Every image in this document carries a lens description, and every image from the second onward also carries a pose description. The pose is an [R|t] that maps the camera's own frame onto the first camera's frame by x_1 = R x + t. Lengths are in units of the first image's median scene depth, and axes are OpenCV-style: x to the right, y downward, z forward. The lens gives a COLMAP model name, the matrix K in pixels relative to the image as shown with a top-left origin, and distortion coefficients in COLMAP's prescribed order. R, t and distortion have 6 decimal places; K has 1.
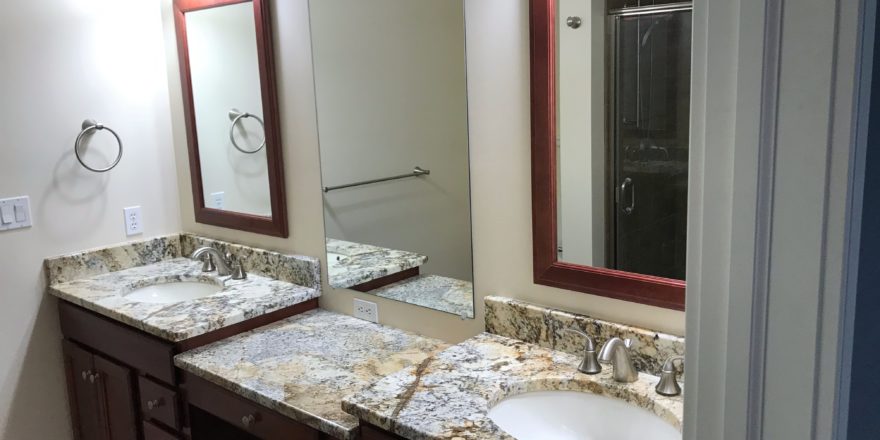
lens RADIAL K [[722.3, 0, 440.0], [0, 722.3, 220.0], [0, 0, 1]] dist [0.011437, 0.001078]
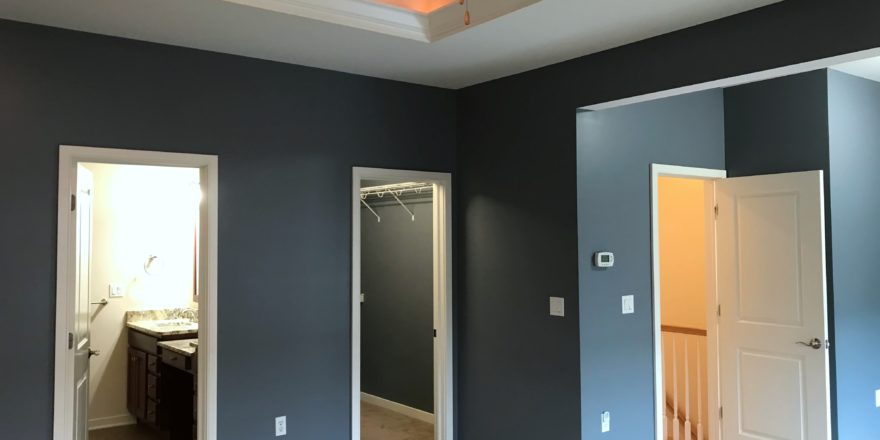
lens RADIAL K [[722.3, 0, 440.0], [0, 722.3, 220.0], [0, 0, 1]] dist [0.011437, 0.001078]
pose [[0.981865, 0.025988, -0.187790, 0.913620], [-0.065494, 0.976071, -0.207357, 0.188074], [0.177908, 0.215896, 0.960072, -1.178631]]
